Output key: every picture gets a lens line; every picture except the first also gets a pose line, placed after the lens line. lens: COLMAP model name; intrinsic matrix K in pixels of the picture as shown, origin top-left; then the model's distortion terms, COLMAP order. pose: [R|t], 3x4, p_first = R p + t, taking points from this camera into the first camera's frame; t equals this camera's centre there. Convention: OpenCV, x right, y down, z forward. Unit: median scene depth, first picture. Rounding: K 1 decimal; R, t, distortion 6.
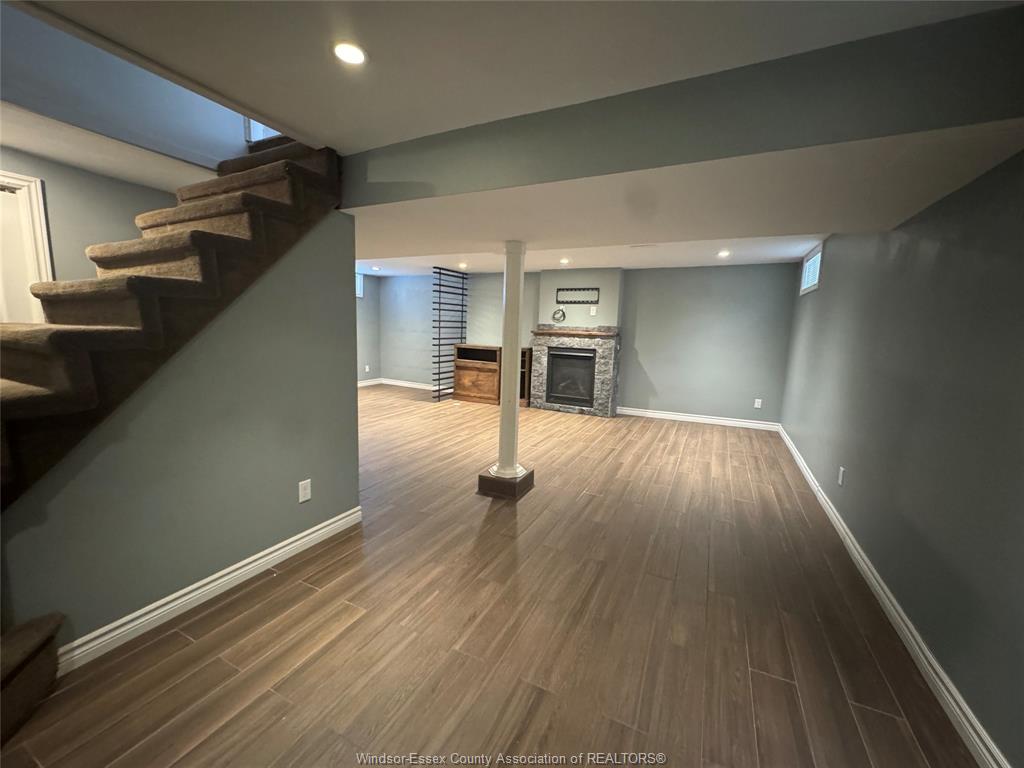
lens RADIAL K [[408.4, 0, 514.0], [0, 408.4, 383.1], [0, 0, 1]] dist [-0.004298, 0.000501]
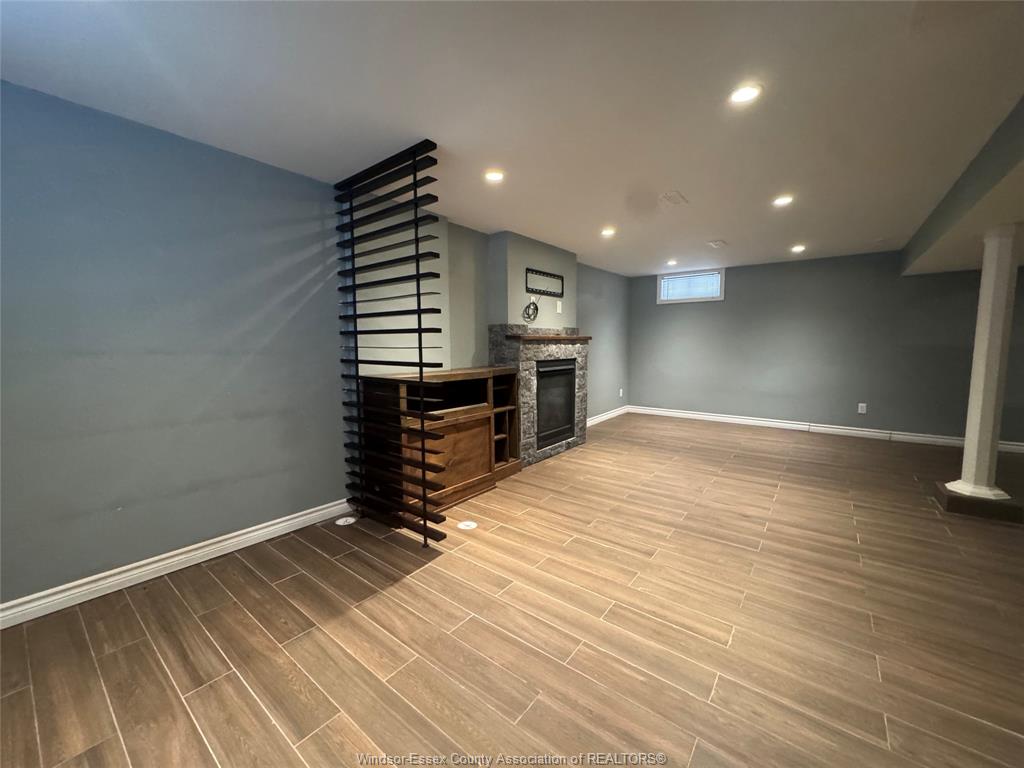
lens RADIAL K [[408.4, 0, 512.7], [0, 408.4, 384.2], [0, 0, 1]] dist [-0.004298, 0.000501]
pose [[0.189805, -0.131267, 0.973007, -0.528872], [0.145042, 0.983898, 0.104443, -0.124286], [-0.971049, 0.121303, 0.205788, 0.911314]]
